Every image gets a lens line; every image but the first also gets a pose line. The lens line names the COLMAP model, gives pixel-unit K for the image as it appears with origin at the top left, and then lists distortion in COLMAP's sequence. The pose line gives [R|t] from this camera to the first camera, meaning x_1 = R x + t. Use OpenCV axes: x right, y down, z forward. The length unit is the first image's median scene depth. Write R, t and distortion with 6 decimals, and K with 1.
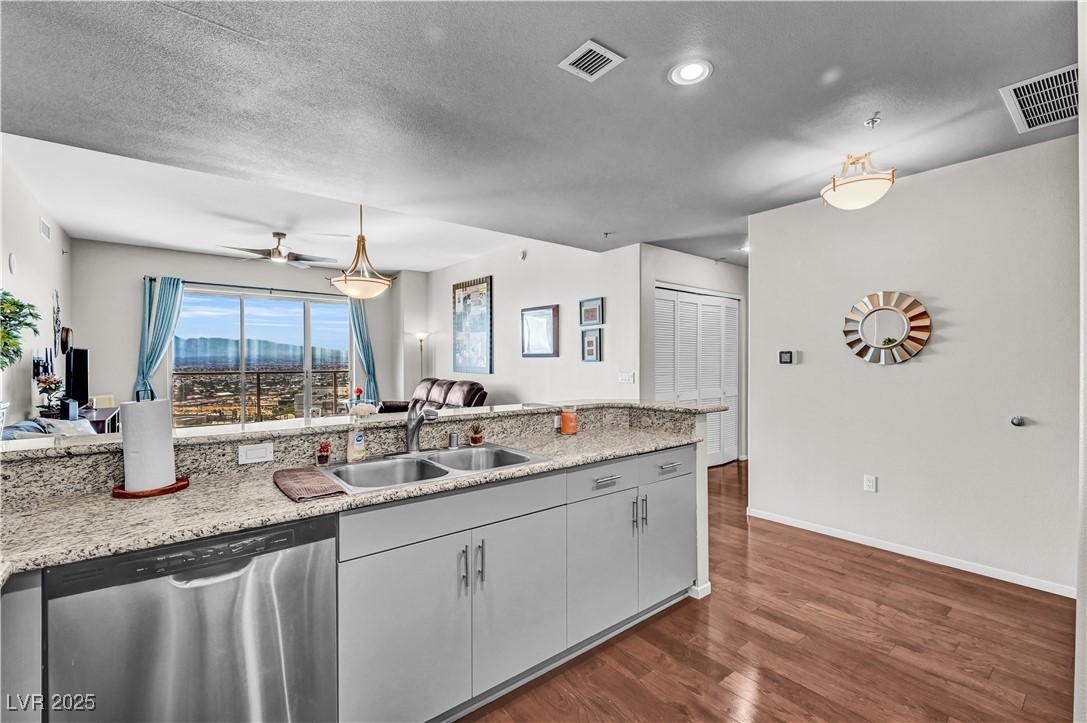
lens RADIAL K [[469.2, 0, 548.0], [0, 469.2, 362.6], [0, 0, 1]] dist [-0.000730, 0.000083]
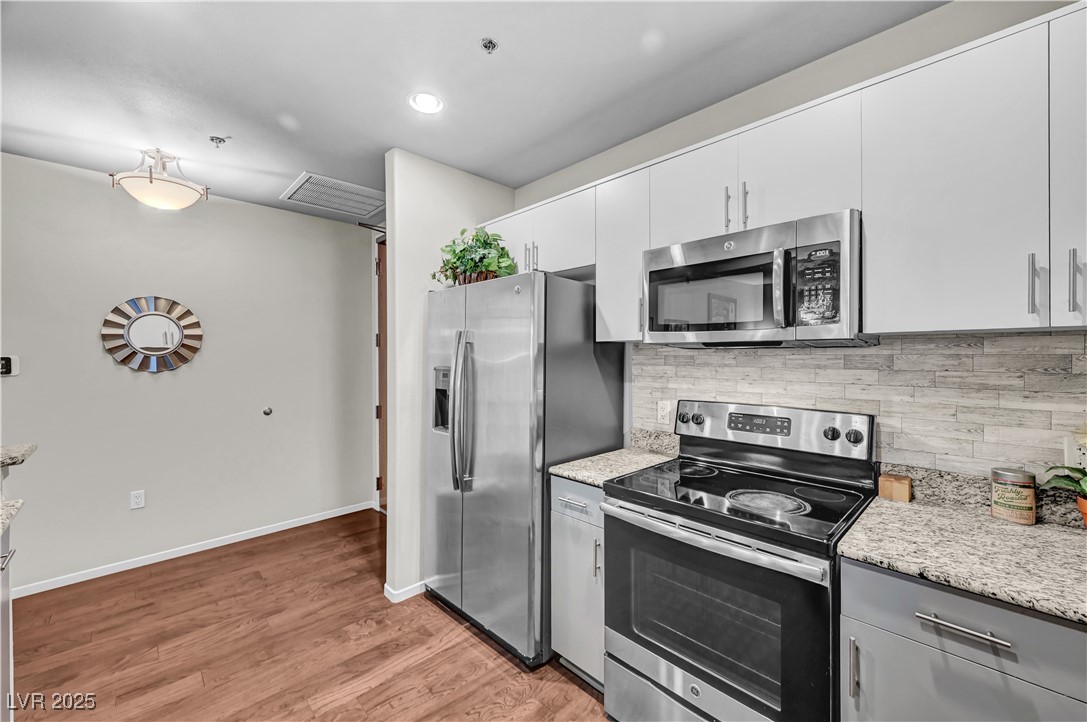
lens RADIAL K [[434.5, 0, 543.3], [0, 434.5, 354.1], [0, 0, 1]] dist [-0.000630, 0.000257]
pose [[-0.086895, 0.002737, 0.996214, -0.243404], [0.008859, 0.999959, -0.001974, -0.023229], [-0.996178, 0.008654, -0.086915, 0.267078]]
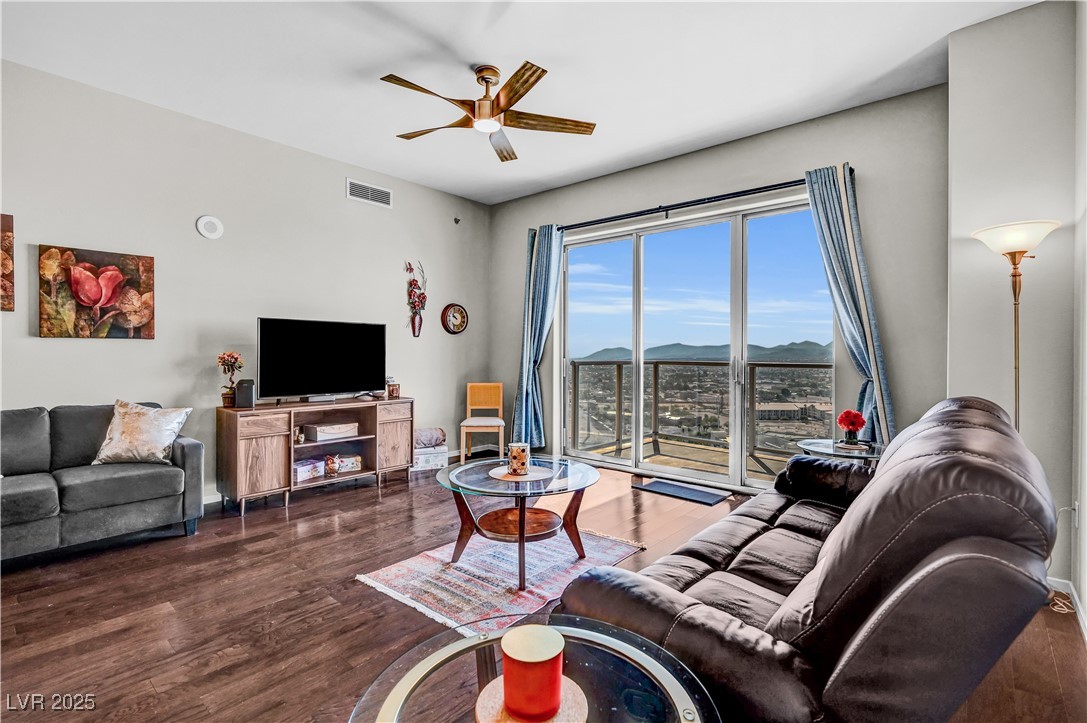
lens RADIAL K [[506.3, 0, 544.5], [0, 506.3, 355.7], [0, 0, 1]] dist [-0.000721, -0.000110]
pose [[0.175484, 0.006037, -0.984464, -0.085630], [-0.011252, 0.999928, 0.004126, 0.030367], [0.984418, 0.010353, 0.175540, 1.785539]]
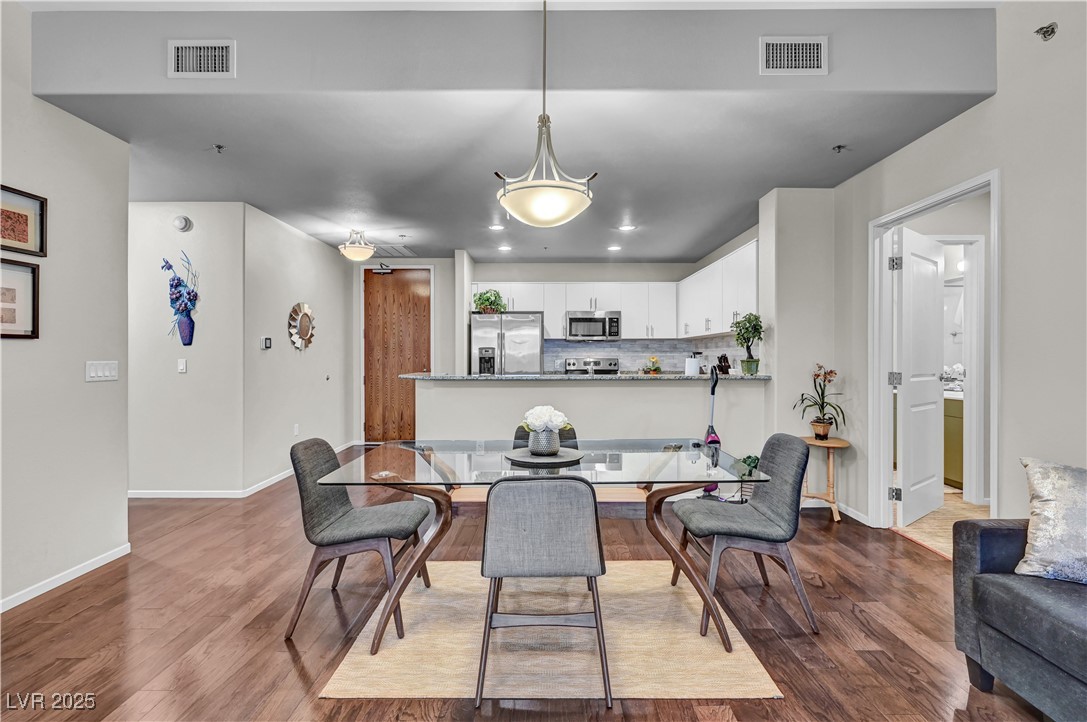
lens RADIAL K [[496.1, 0, 547.3], [0, 496.1, 356.6], [0, 0, 1]] dist [-0.002034, -0.000156]
pose [[-0.778663, 0.002371, 0.627438, -0.909395], [0.005617, 0.999979, 0.003193, 0.024828], [-0.627417, 0.006011, -0.778660, 1.714471]]
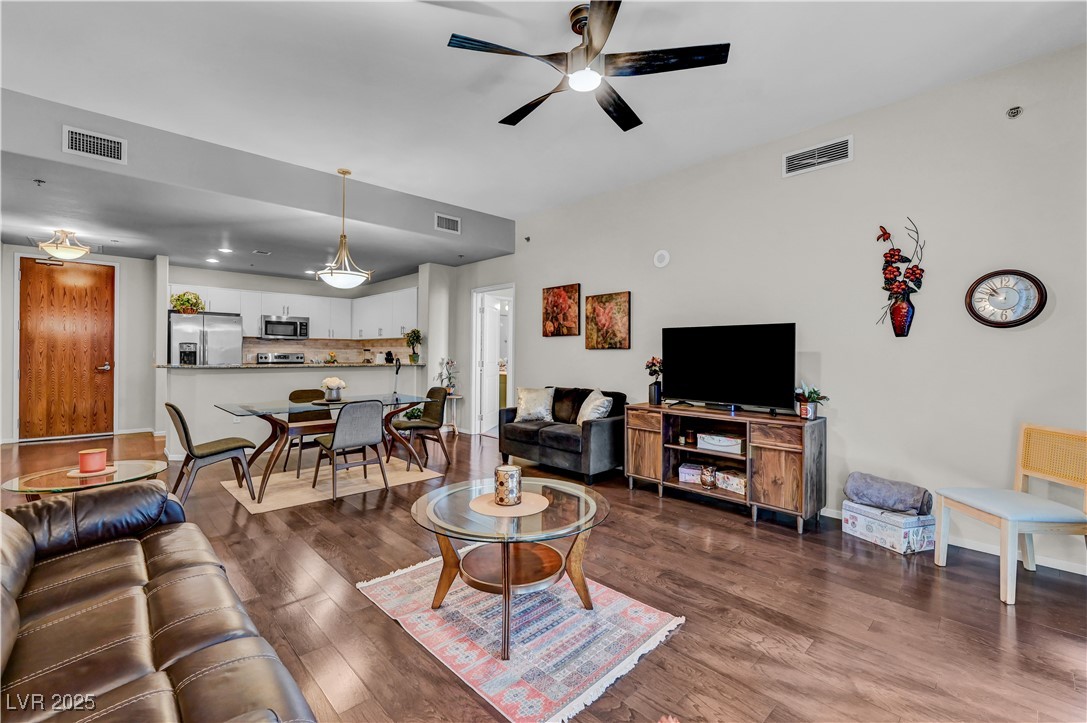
lens RADIAL K [[467.4, 0, 542.8], [0, 467.4, 352.7], [0, 0, 1]] dist [-0.000918, -0.000088]
pose [[-0.996905, -0.007381, -0.078266, -0.937871], [-0.007764, 0.999959, 0.004594, 0.016711], [0.078228, 0.005188, -0.996922, 2.567397]]
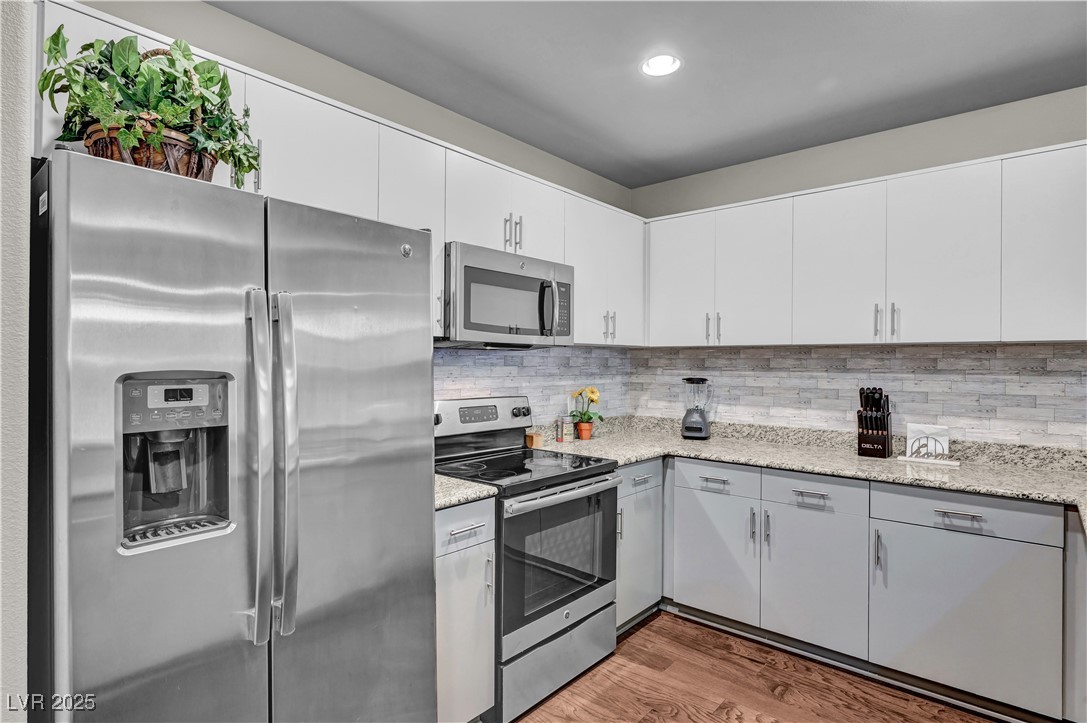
lens RADIAL K [[561.0, 0, 547.6], [0, 561.0, 363.9], [0, 0, 1]] dist [-0.000967, -0.000180]
pose [[-0.983494, -0.004451, -0.180889, 0.309195], [-0.006149, 0.999942, 0.008828, -0.015868], [0.180839, 0.009795, -0.983464, 0.761490]]
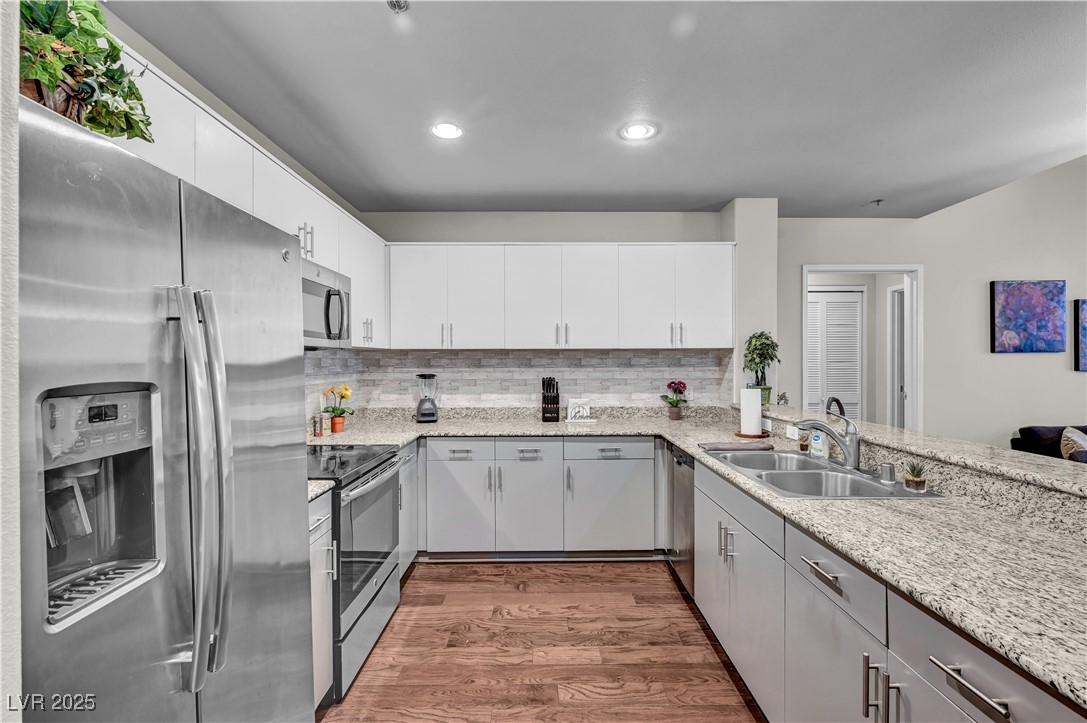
lens RADIAL K [[463.4, 0, 546.0], [0, 463.4, 363.3], [0, 0, 1]] dist [-0.000550, 0.000275]
pose [[-0.623062, 0.007471, -0.782136, 0.521423], [-0.001290, 0.999943, 0.010580, -0.019522], [0.782171, 0.007601, -0.623017, 0.686036]]
